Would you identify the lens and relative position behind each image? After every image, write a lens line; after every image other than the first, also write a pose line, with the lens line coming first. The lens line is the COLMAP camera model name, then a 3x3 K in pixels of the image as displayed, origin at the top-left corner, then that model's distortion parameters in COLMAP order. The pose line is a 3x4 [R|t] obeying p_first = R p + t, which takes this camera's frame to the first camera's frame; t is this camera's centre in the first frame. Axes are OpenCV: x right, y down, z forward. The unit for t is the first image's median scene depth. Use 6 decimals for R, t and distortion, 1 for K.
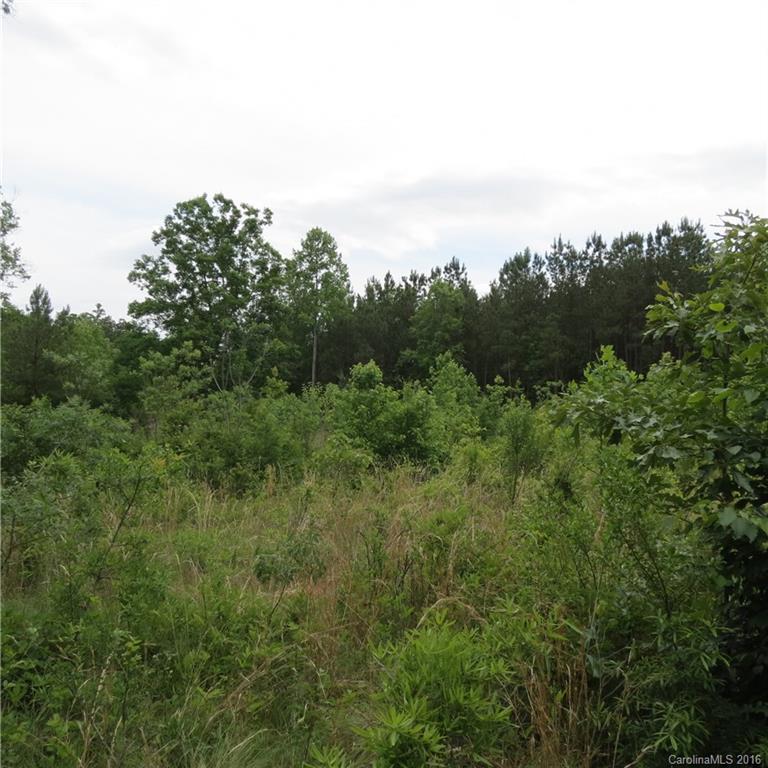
lens RADIAL K [[750.3, 0, 395.1], [0, 750.3, 383.3], [0, 0, 1]] dist [0.002421, 0.000694]
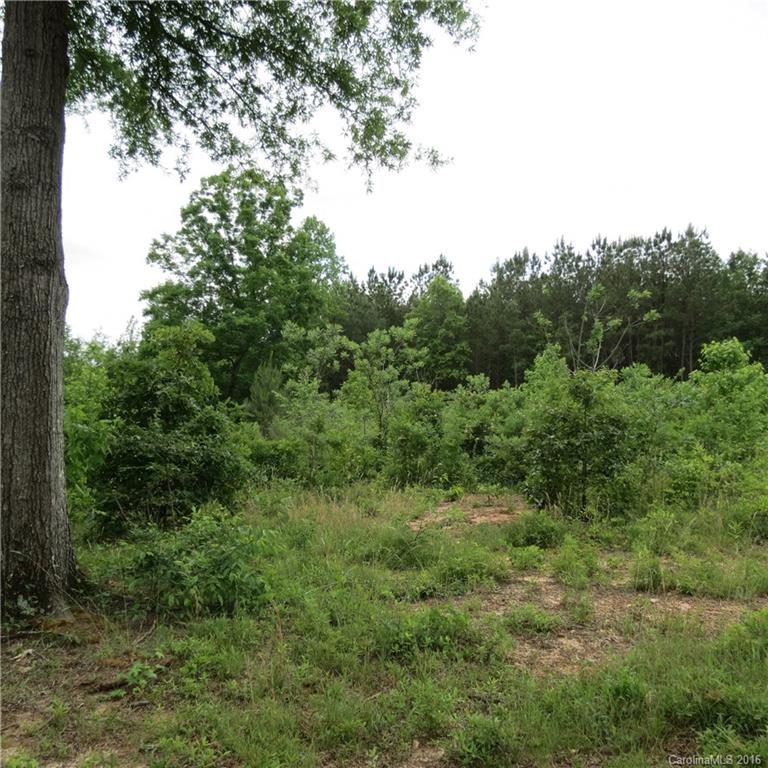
lens RADIAL K [[750.3, 0, 395.1], [0, 750.3, 383.3], [0, 0, 1]] dist [0.002421, 0.000694]
pose [[0.968889, 0.000223, 0.247497, -0.249542], [0.002854, 0.999923, -0.012072, 0.012831], [-0.247480, 0.012403, 0.968813, 0.075893]]
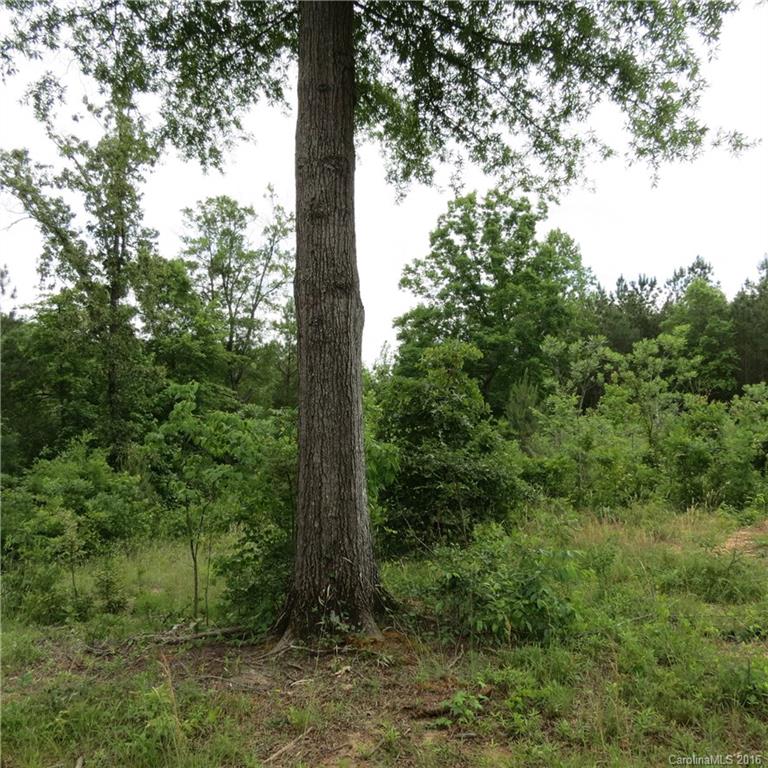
lens RADIAL K [[750.3, 0, 395.1], [0, 750.3, 383.3], [0, 0, 1]] dist [0.002421, 0.000694]
pose [[0.997430, -0.033326, -0.063420, -0.262769], [0.030690, 0.998642, -0.042094, 0.013663], [0.064737, 0.040039, 0.997099, 0.087883]]
